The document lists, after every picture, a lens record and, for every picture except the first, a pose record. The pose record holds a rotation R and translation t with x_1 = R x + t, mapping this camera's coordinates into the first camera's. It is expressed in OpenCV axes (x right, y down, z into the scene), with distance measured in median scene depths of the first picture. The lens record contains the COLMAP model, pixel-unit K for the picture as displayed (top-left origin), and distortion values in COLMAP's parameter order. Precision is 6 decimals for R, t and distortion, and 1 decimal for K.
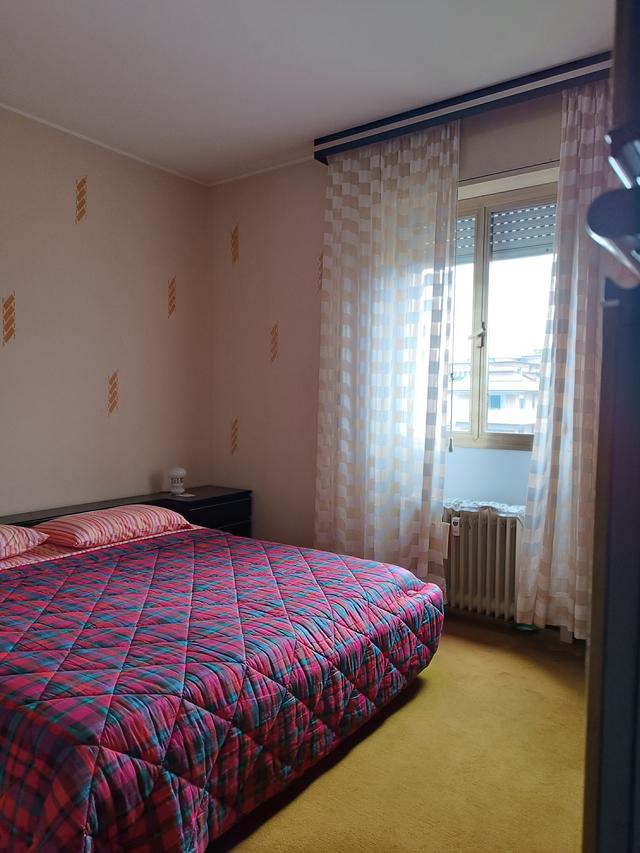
lens RADIAL K [[611.6, 0, 320.0], [0, 611.6, 426.5], [0, 0, 1]] dist [0.026896, 0.000912]
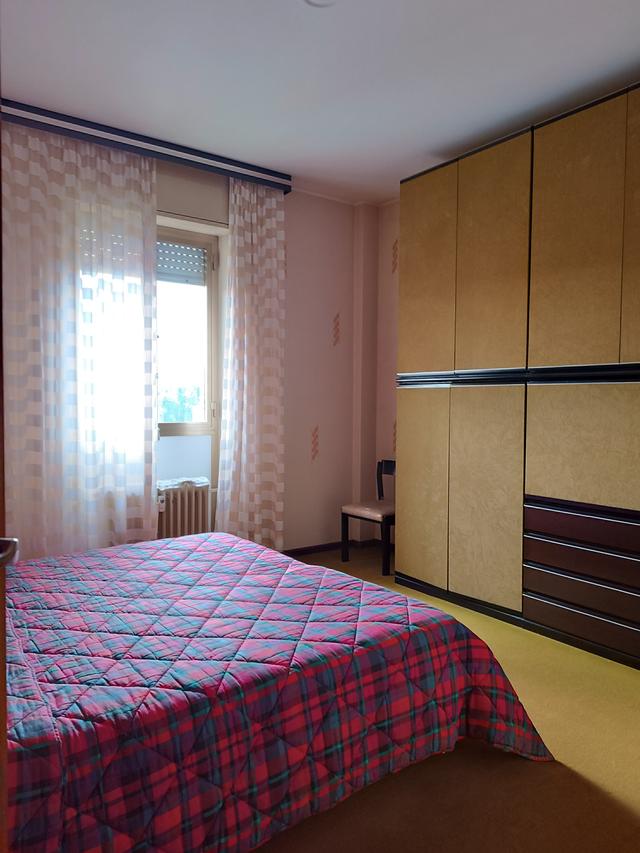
lens RADIAL K [[601.3, 0, 320.0], [0, 601.3, 426.5], [0, 0, 1]] dist [0.001248, 0.001252]
pose [[0.290091, -0.050143, 0.955685, -0.784841], [0.055677, 0.997819, 0.035454, -0.008447], [-0.955378, 0.042925, 0.292250, 0.373664]]
